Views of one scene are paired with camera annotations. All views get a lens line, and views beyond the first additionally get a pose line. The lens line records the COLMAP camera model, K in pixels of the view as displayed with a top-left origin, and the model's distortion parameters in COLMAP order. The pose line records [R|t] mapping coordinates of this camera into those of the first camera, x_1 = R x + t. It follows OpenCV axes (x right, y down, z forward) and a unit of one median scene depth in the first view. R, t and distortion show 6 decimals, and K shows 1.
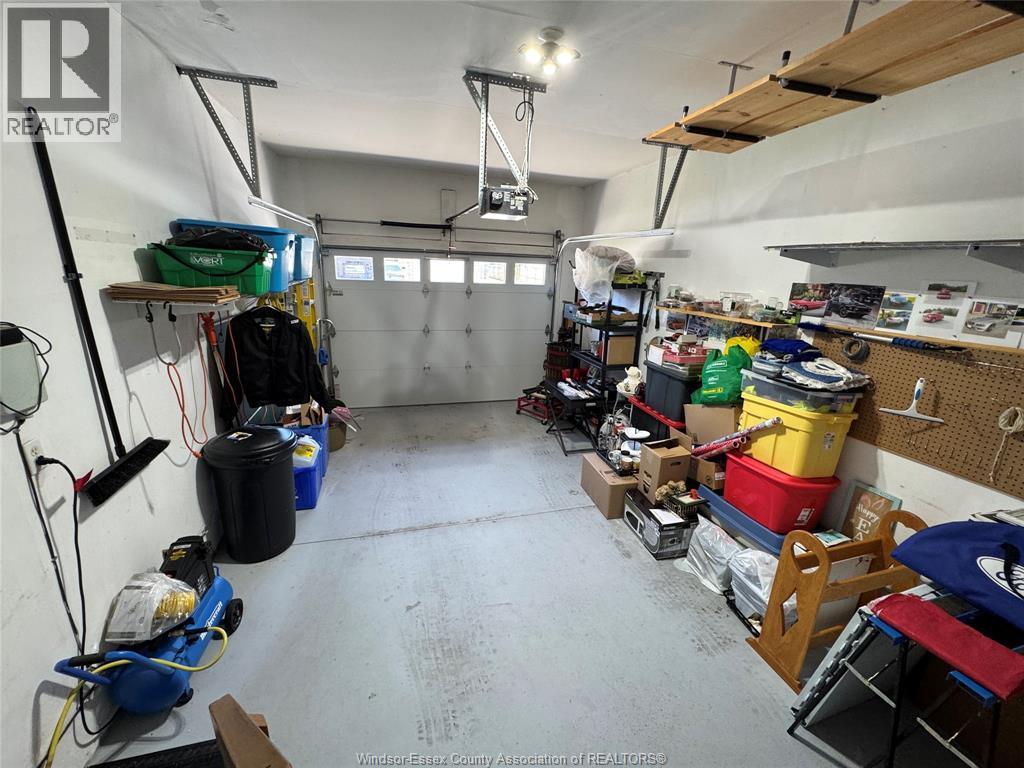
lens RADIAL K [[410.4, 0, 511.3], [0, 410.4, 384.9], [0, 0, 1]] dist [-0.002606, 0.000375]
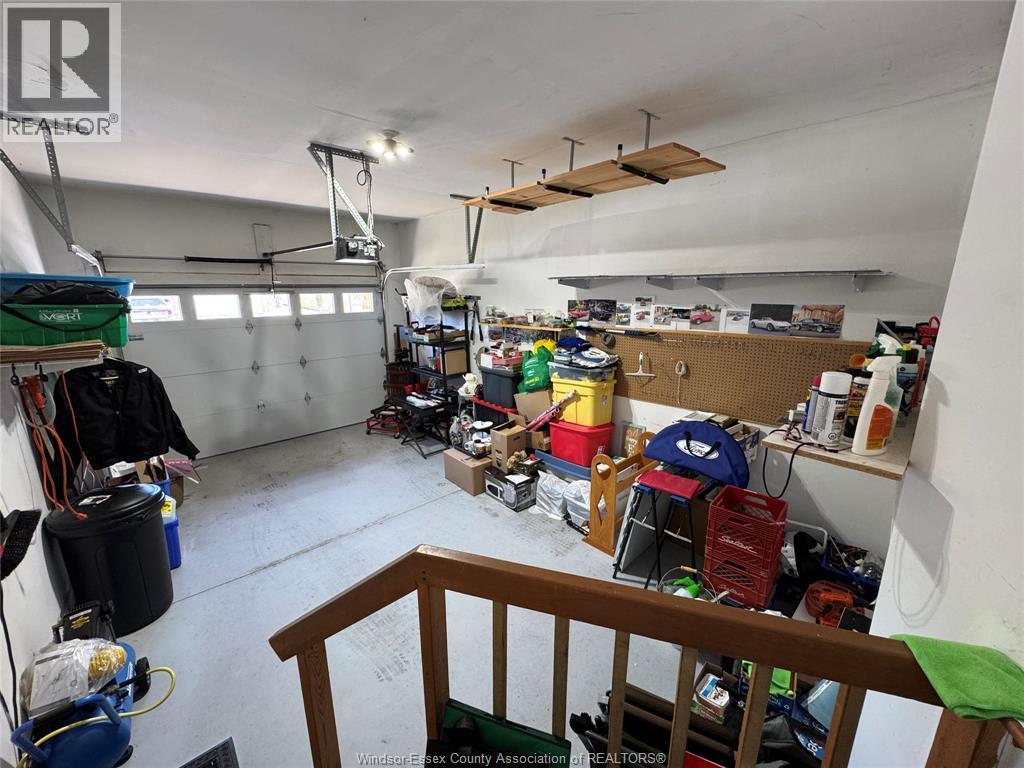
lens RADIAL K [[410.4, 0, 511.0], [0, 410.4, 386.0], [0, 0, 1]] dist [-0.002606, 0.000375]
pose [[0.894572, -0.148068, 0.421683, -0.167290], [0.165816, 0.986141, -0.005498, 0.030574], [-0.415025, 0.074840, 0.906727, -0.233904]]
